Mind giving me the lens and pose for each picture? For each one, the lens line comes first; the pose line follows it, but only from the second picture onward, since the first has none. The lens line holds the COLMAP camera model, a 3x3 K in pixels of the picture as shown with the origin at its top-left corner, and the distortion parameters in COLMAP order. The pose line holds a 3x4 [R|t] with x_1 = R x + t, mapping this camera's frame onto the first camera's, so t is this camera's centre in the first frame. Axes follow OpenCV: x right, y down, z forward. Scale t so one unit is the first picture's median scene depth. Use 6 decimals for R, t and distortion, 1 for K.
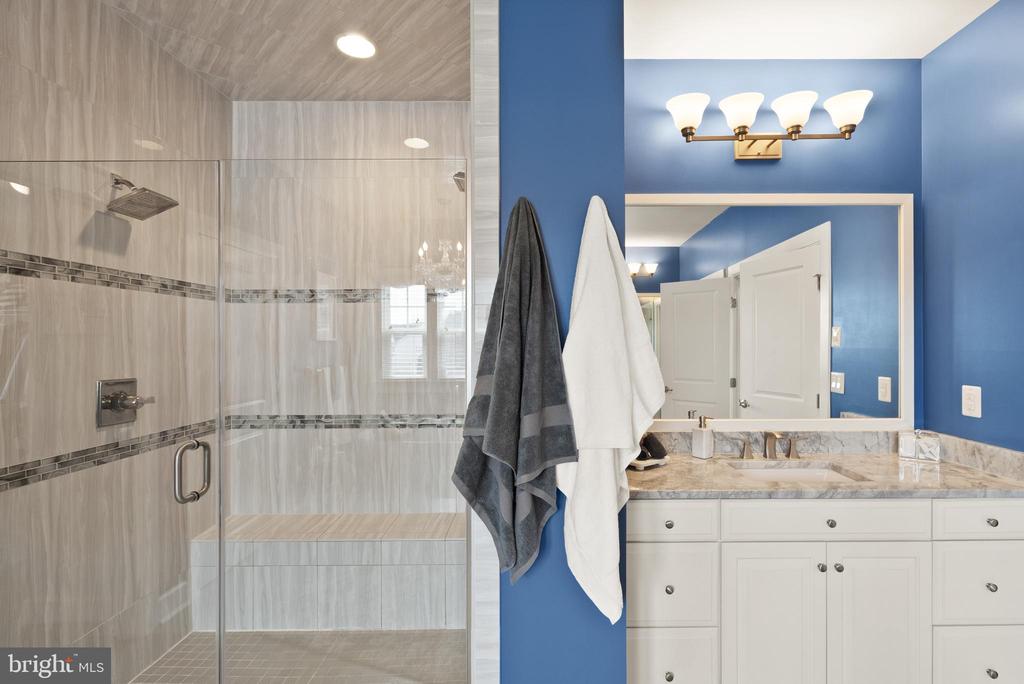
lens RADIAL K [[476.6, 0, 511.8], [0, 476.6, 342.5], [0, 0, 1]] dist [-0.006231, 0.002498]
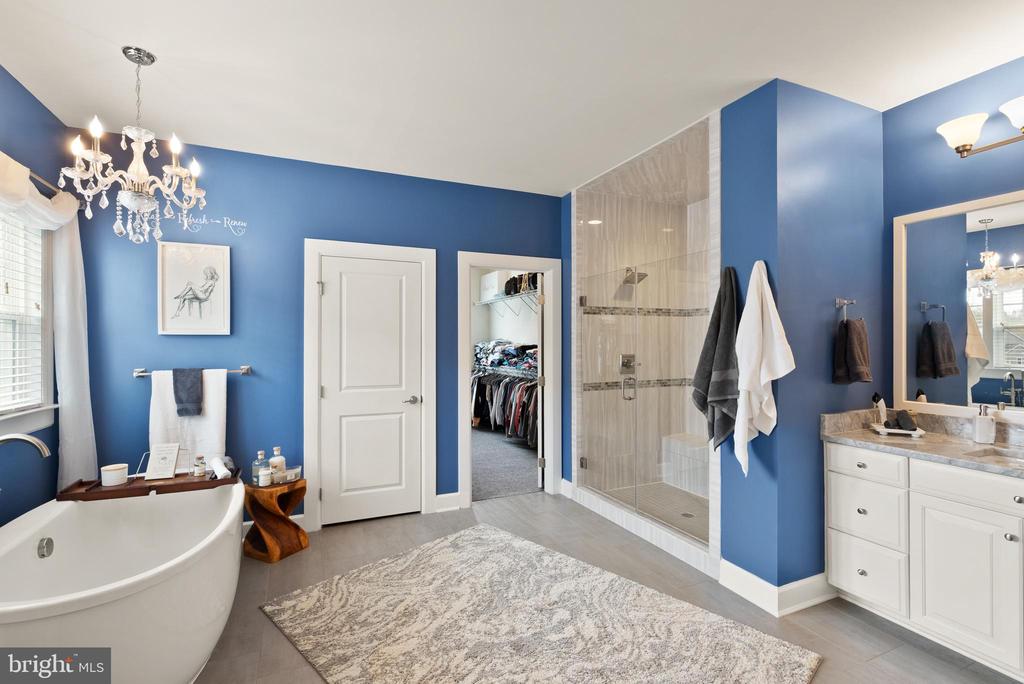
lens RADIAL K [[476.6, 0, 512.9], [0, 476.6, 341.6], [0, 0, 1]] dist [-0.006231, 0.002498]
pose [[0.409666, 0.002713, -0.912231, 1.078420], [0.004269, 0.999979, 0.004891, 0.000849], [0.912225, -0.005898, 0.409646, -0.479564]]
